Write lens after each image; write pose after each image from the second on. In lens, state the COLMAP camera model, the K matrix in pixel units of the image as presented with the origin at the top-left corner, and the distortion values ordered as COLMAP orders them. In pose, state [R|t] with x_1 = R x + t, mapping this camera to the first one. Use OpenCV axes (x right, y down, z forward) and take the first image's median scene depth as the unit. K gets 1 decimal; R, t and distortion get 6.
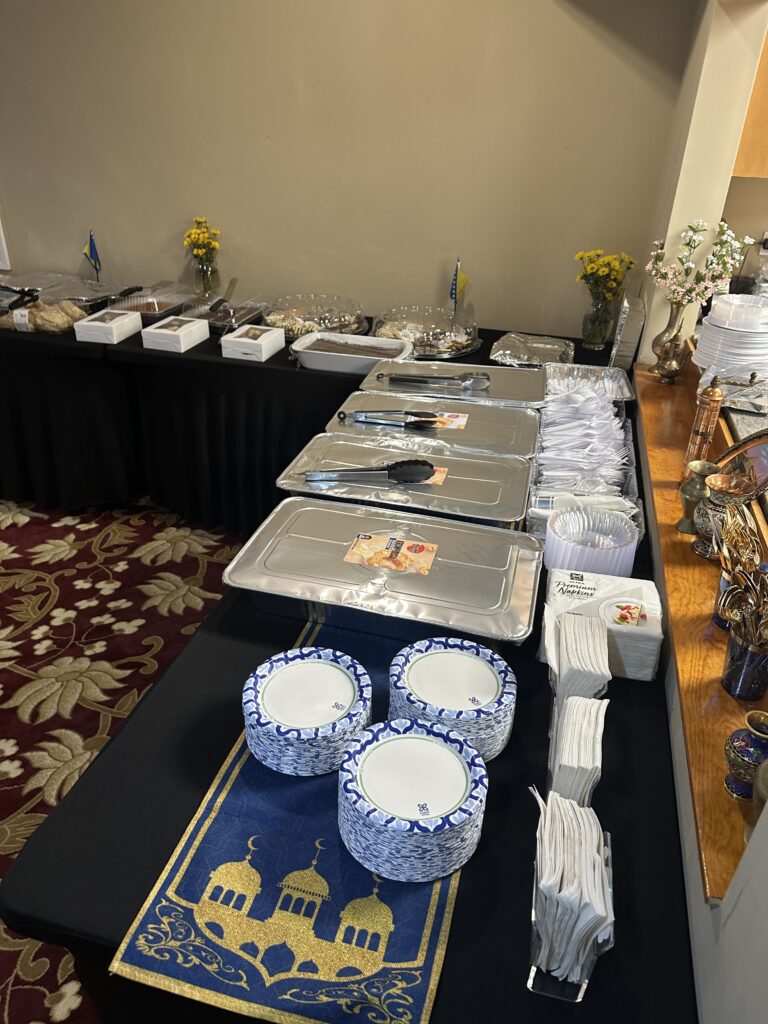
lens RADIAL K [[713.5, 0, 384.0], [0, 713.5, 512.0], [0, 0, 1]] dist [-0.004512, -0.003256]
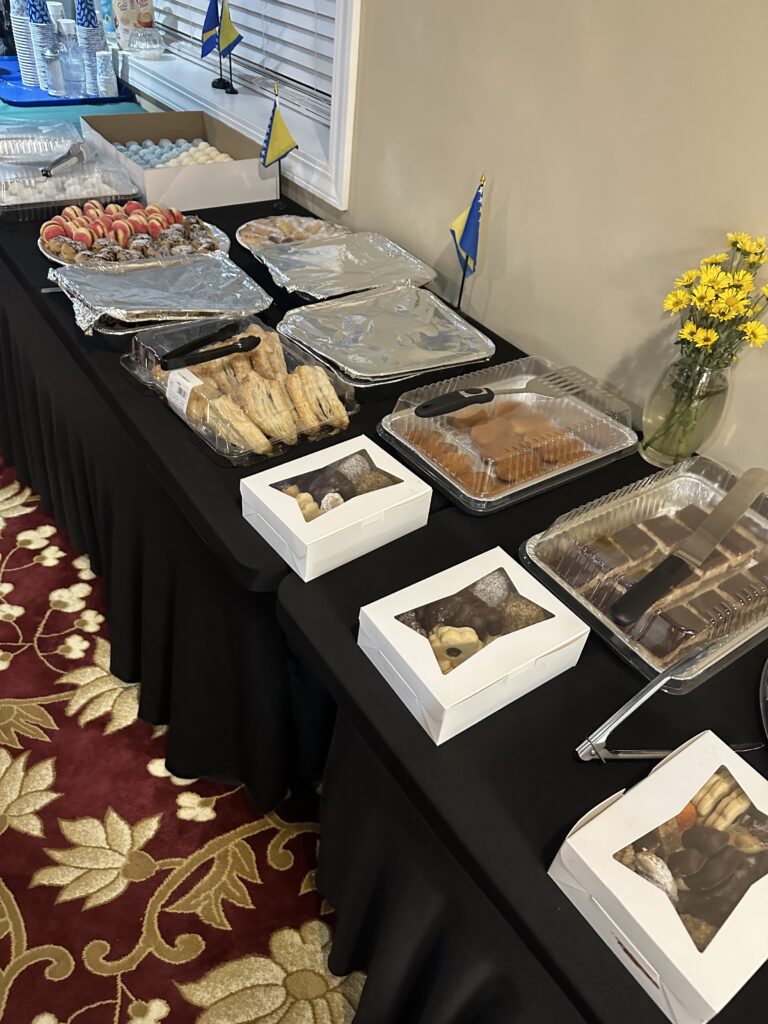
lens RADIAL K [[713.5, 0, 384.0], [0, 713.5, 512.0], [0, 0, 1]] dist [-0.004512, -0.003256]
pose [[0.763389, 0.452545, -0.460912, -0.184584], [-0.379396, 0.891635, 0.247072, -0.326971], [0.522777, -0.013744, 0.852358, 0.651995]]
